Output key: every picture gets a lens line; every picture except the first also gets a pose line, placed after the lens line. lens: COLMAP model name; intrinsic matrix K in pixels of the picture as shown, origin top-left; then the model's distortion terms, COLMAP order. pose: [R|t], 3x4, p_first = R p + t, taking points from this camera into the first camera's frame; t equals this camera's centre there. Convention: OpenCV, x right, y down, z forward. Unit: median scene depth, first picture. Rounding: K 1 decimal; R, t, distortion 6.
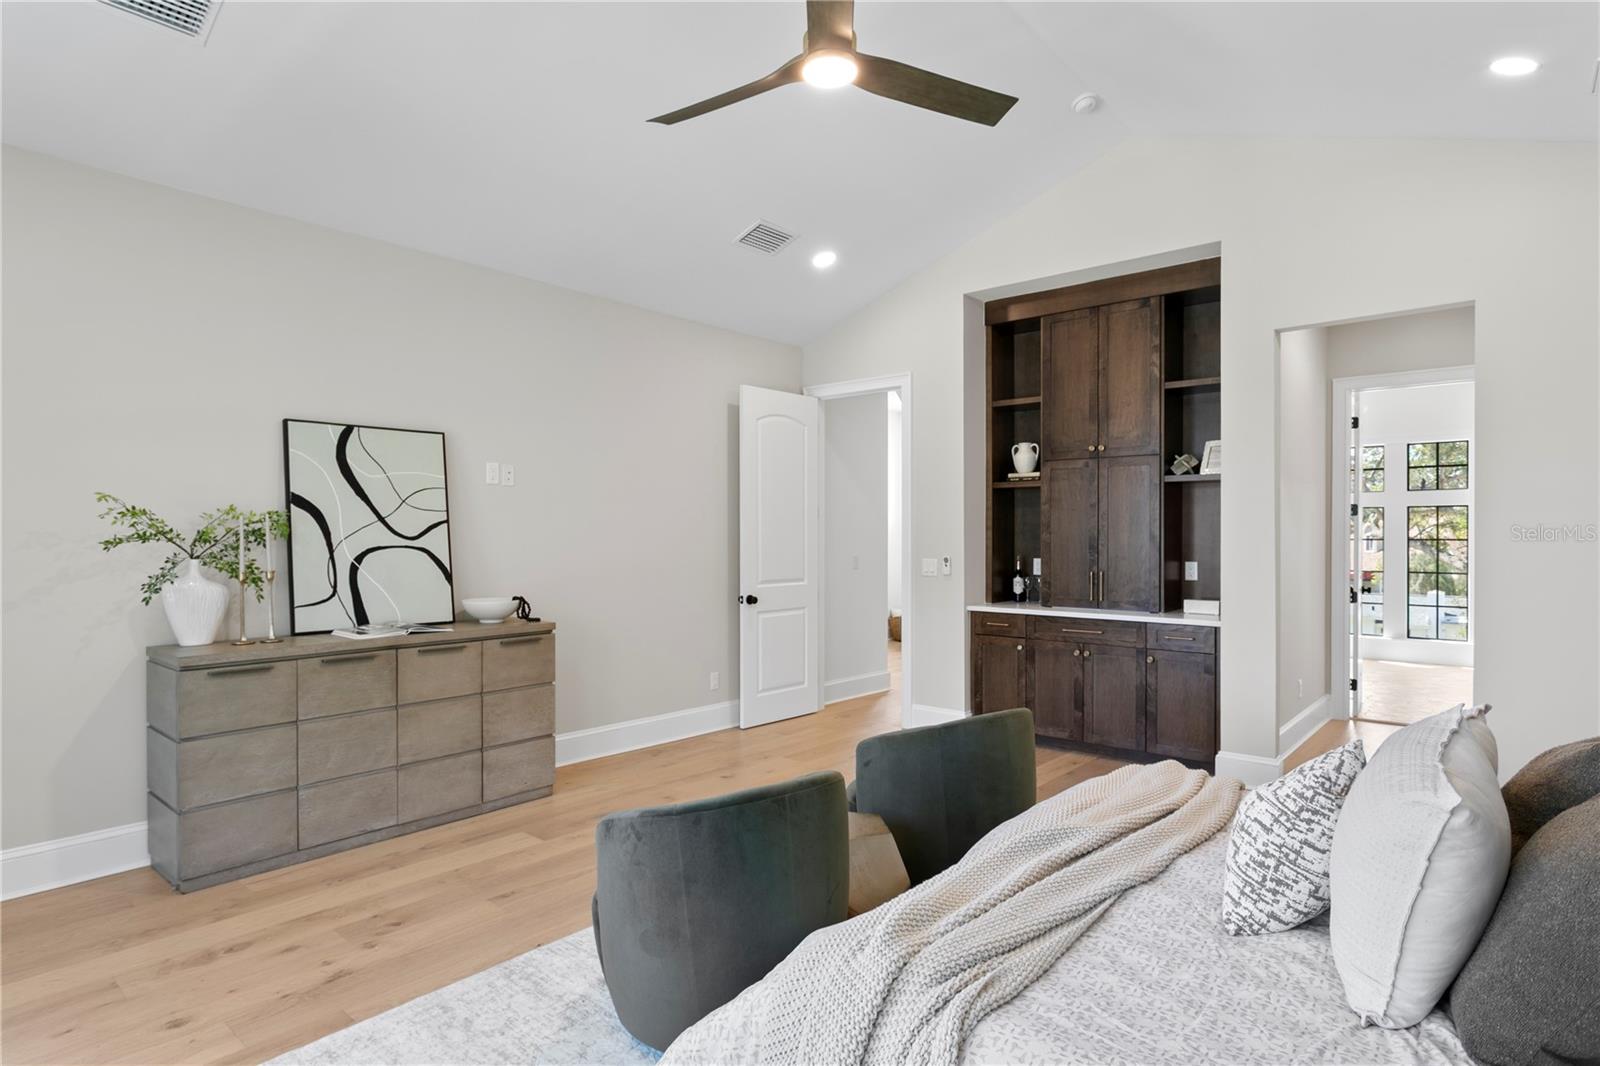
lens RADIAL K [[872.2, 0, 796.6], [0, 872.2, 540.7], [0, 0, 1]] dist [-0.002902, -0.000220]
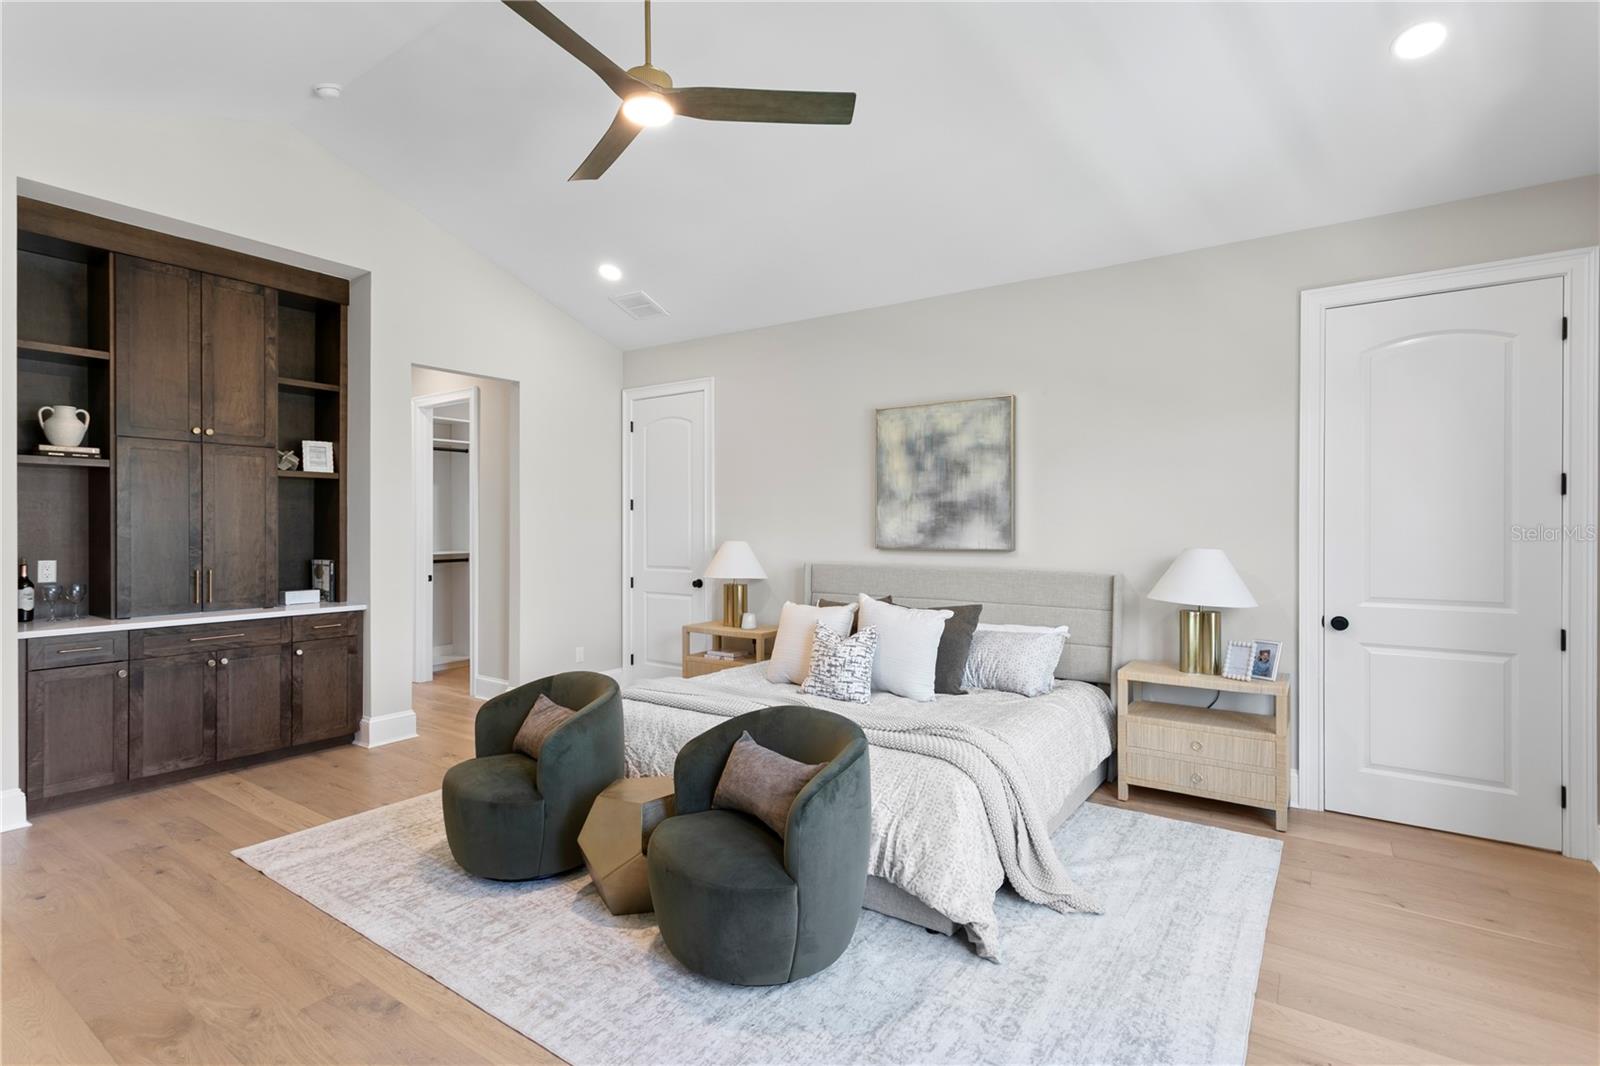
lens RADIAL K [[770.4, 0, 795.9], [0, 770.4, 525.1], [0, 0, 1]] dist [0.003102, 0.000091]
pose [[-0.113995, 0.001143, 0.993481, -0.513956], [0.007226, 0.999974, -0.000321, -0.006047], [-0.993455, 0.007142, -0.114000, 0.496771]]
